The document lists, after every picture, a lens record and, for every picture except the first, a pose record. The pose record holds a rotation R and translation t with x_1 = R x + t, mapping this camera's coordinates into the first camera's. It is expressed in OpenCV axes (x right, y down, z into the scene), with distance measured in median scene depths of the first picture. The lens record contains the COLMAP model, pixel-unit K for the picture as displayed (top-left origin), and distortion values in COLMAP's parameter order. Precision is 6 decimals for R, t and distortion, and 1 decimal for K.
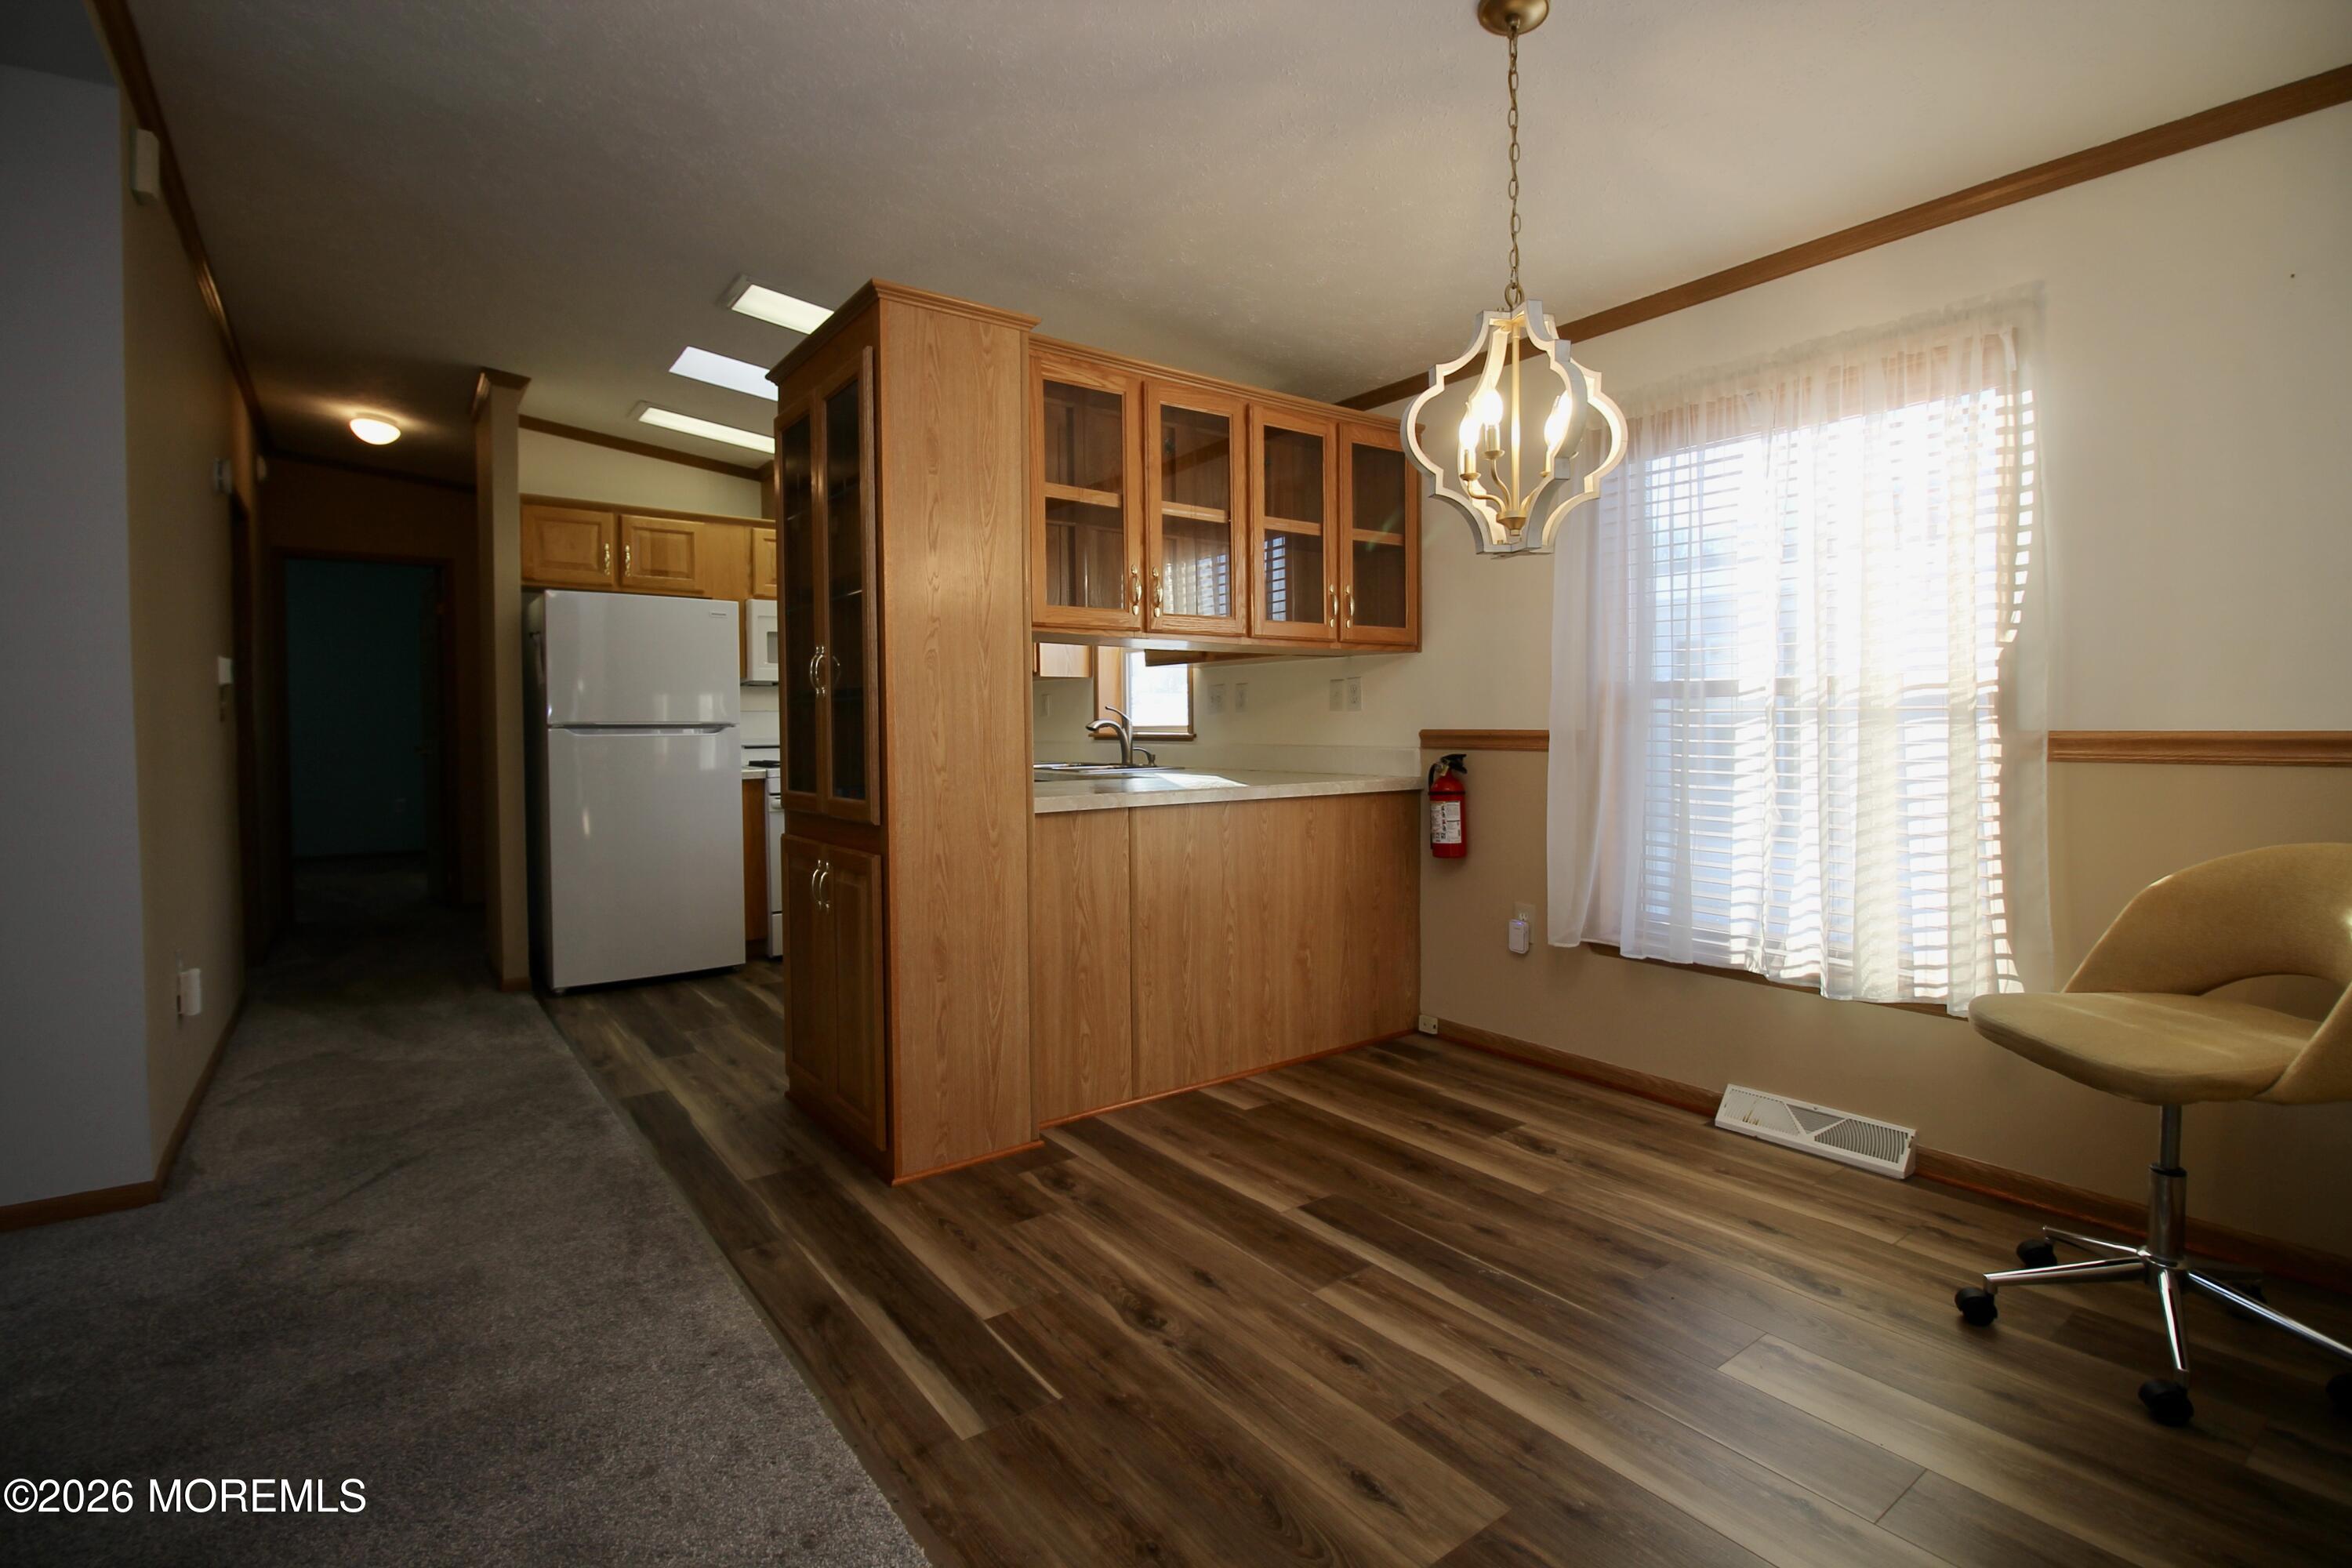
lens RADIAL K [[1098.4, 0, 1186.6], [0, 1098.4, 750.8], [0, 0, 1]] dist [0.003389, -0.015101]
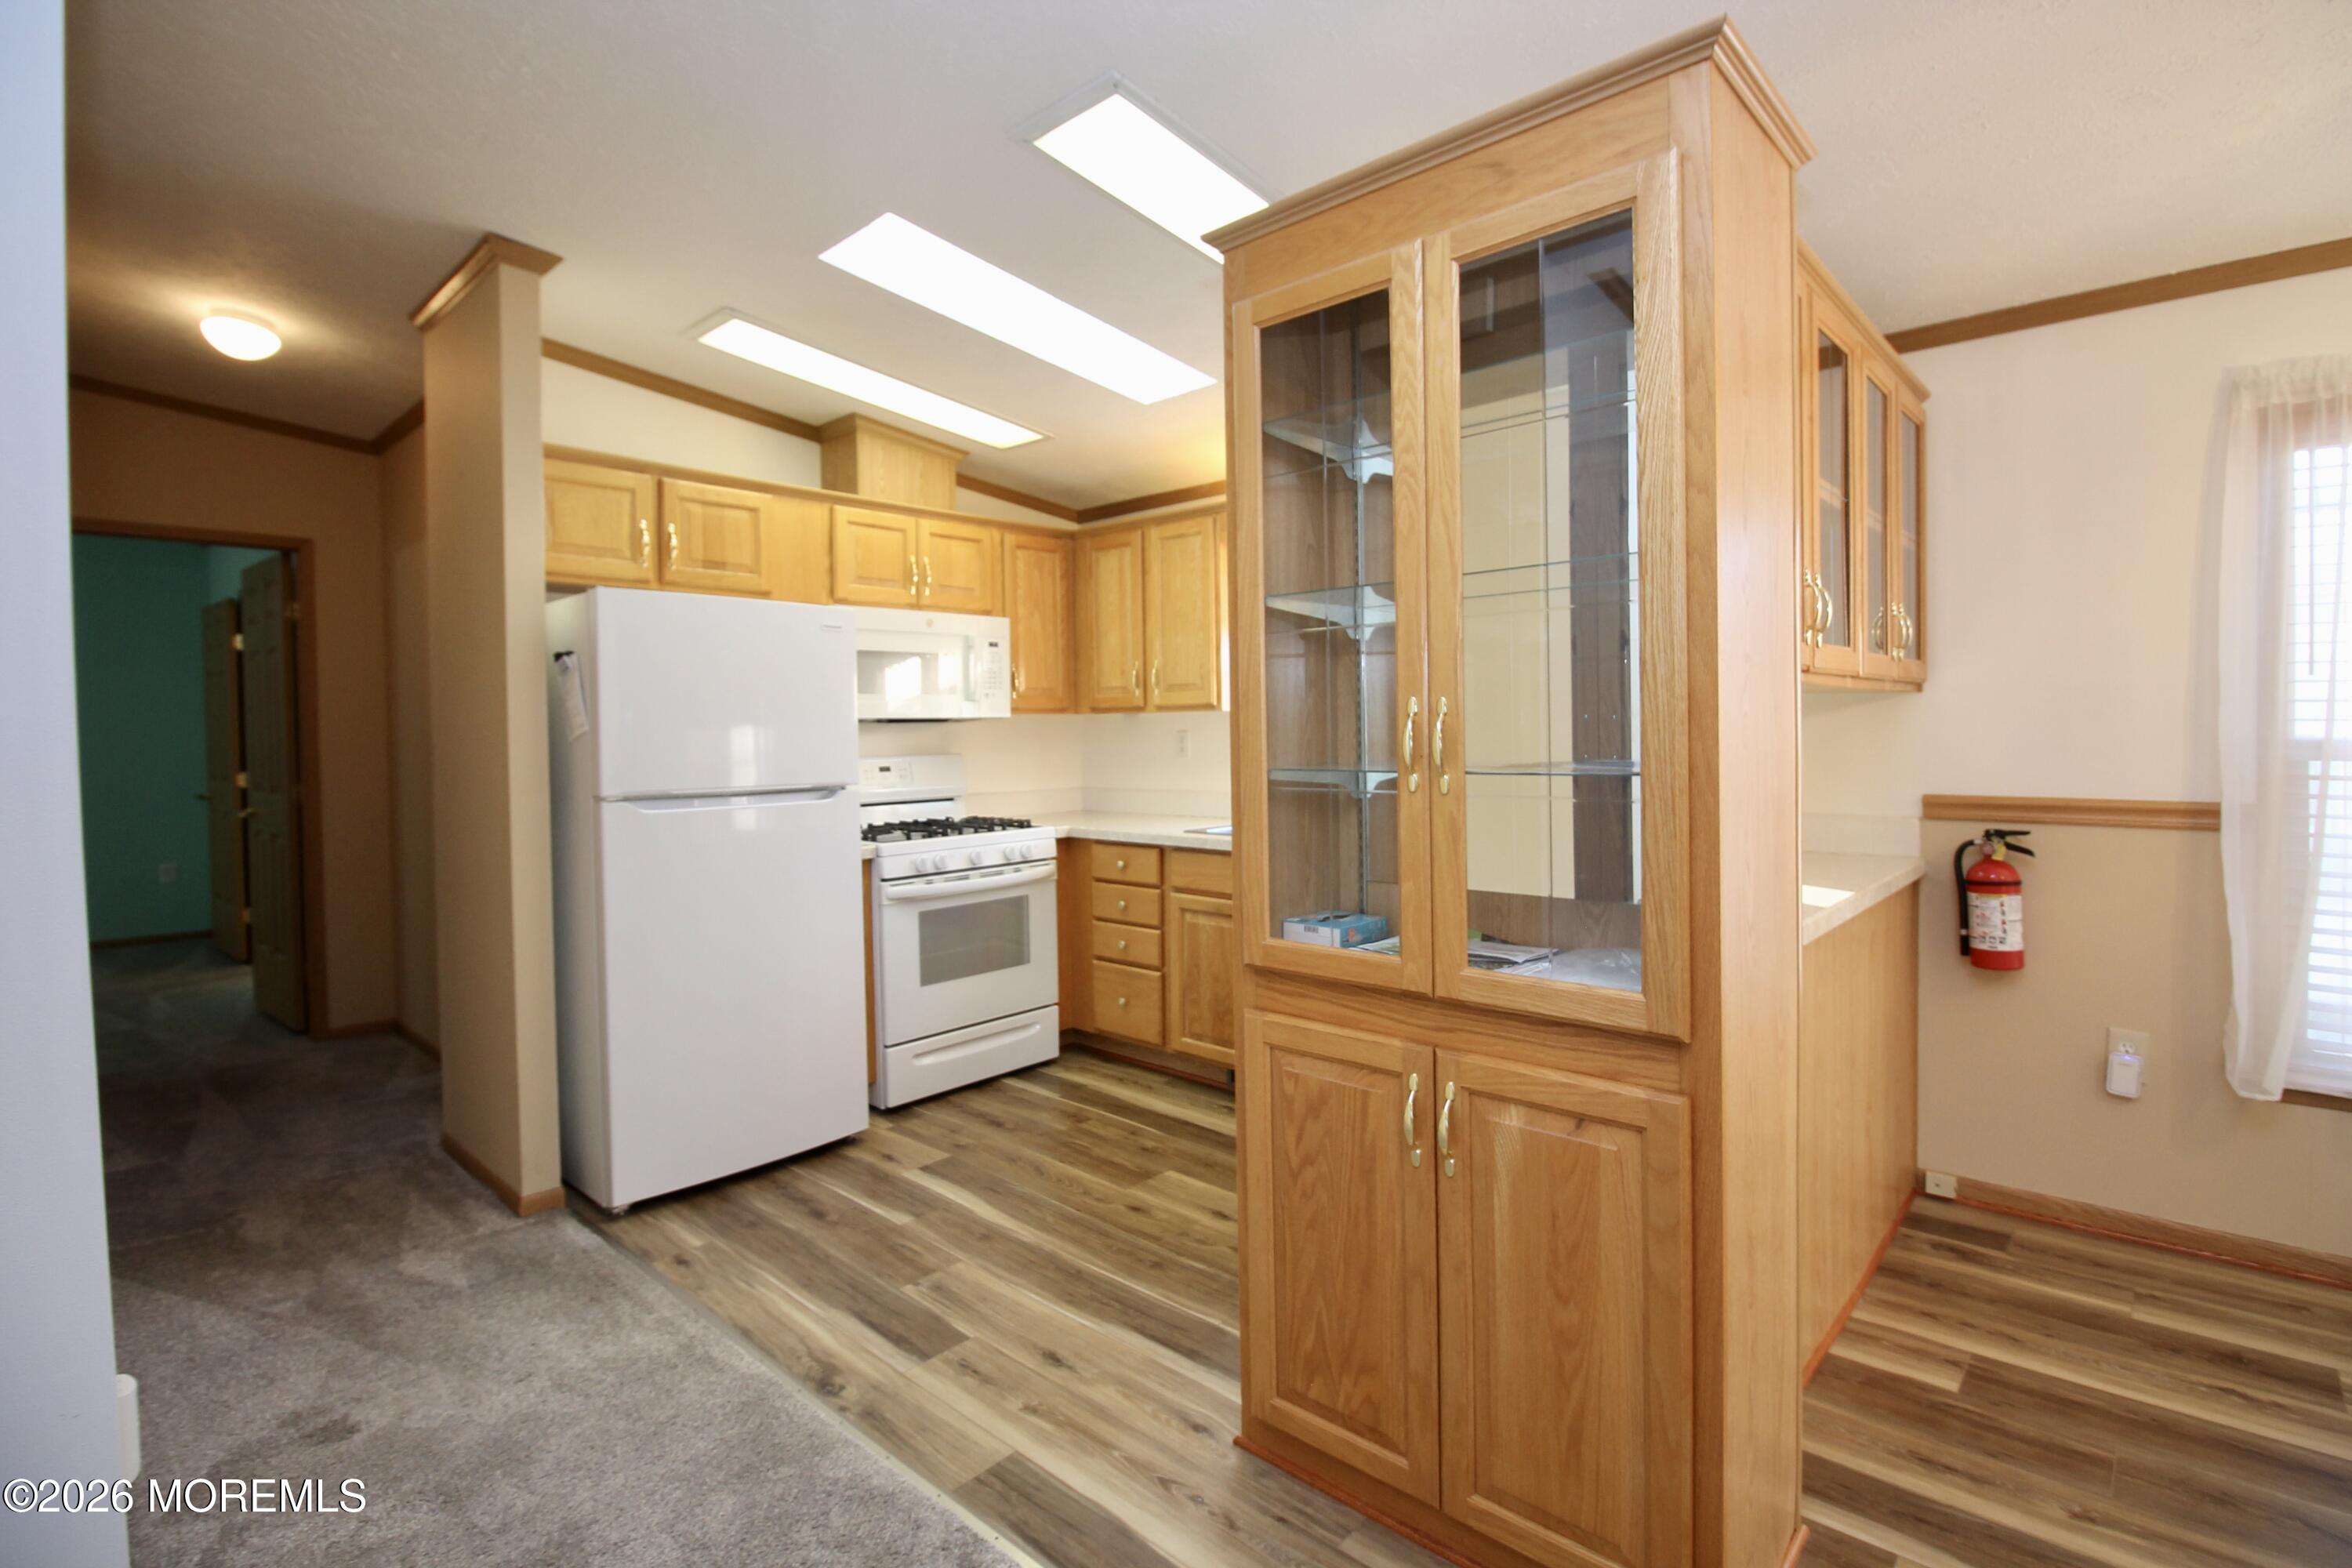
lens RADIAL K [[1098.4, 0, 1186.6], [0, 1098.4, 750.8], [0, 0, 1]] dist [0.003389, -0.015101]
pose [[0.982499, -0.009649, 0.186018, -0.377642], [0.010783, 0.999929, -0.005085, -0.045142], [-0.185956, 0.007002, 0.982533, 0.315407]]
